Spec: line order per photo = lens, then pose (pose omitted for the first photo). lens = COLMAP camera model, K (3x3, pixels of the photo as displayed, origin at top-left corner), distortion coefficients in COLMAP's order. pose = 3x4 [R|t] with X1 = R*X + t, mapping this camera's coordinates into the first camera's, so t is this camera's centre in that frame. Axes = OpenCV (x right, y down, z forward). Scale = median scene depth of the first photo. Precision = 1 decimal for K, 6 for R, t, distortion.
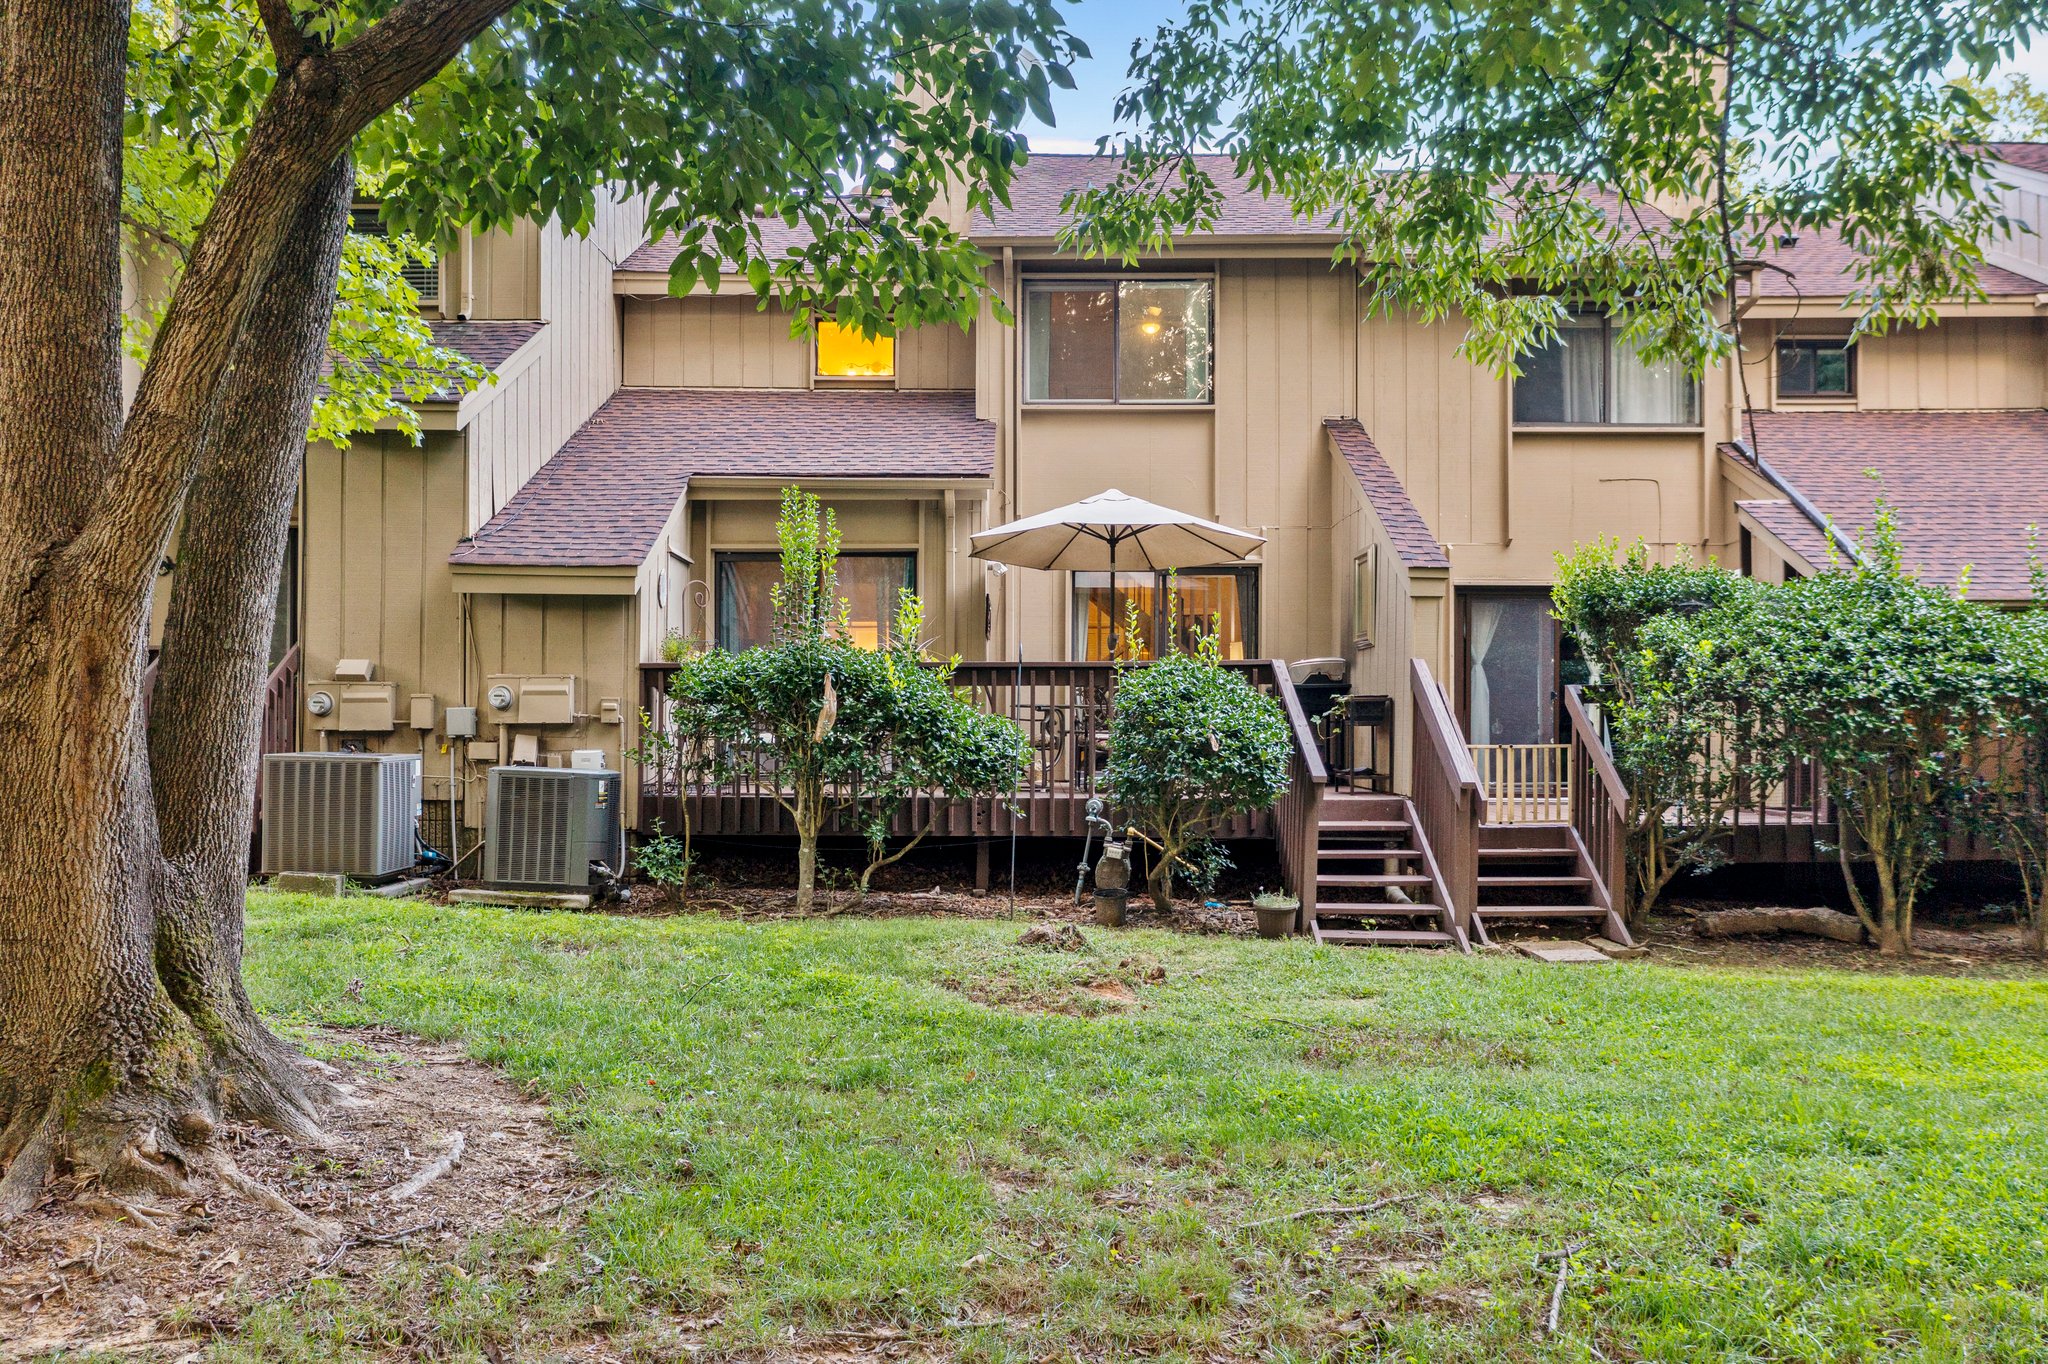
lens RADIAL K [[1646.3, 0, 1024.0], [0, 1646.3, 682.0], [0, 0, 1]] dist [-0.015042, -0.004380]
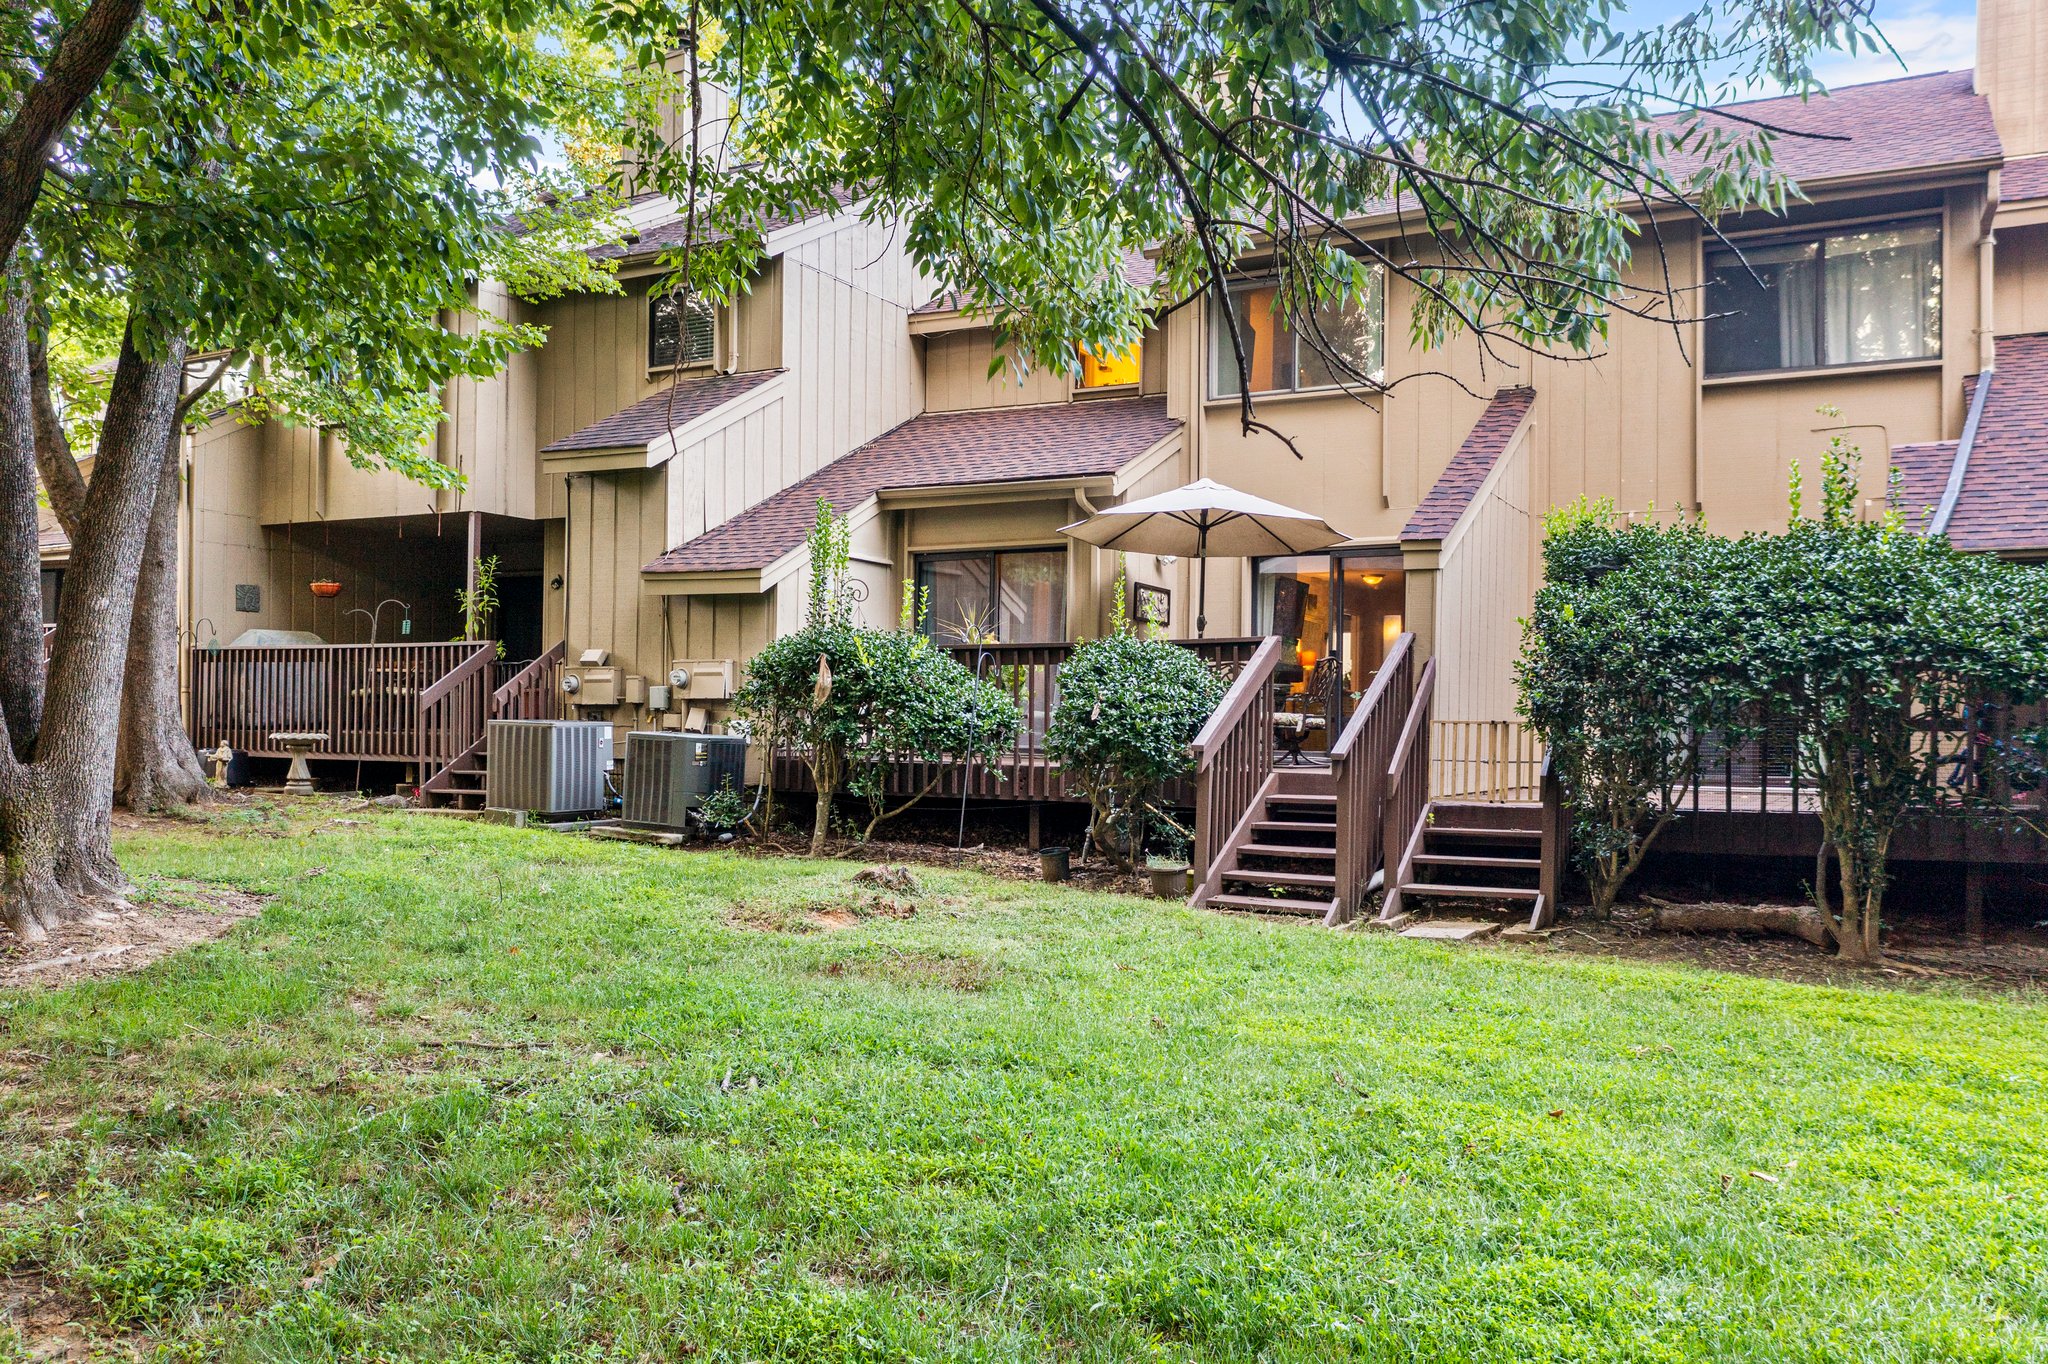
lens RADIAL K [[1632.9, 0, 1022.3], [0, 1632.9, 677.6], [0, 0, 1]] dist [-0.005719, 0.001301]
pose [[0.881460, -0.006378, -0.472216, 0.495441], [0.005004, 0.999979, -0.004164, 0.015501], [0.472232, 0.001307, 0.881473, 0.028307]]
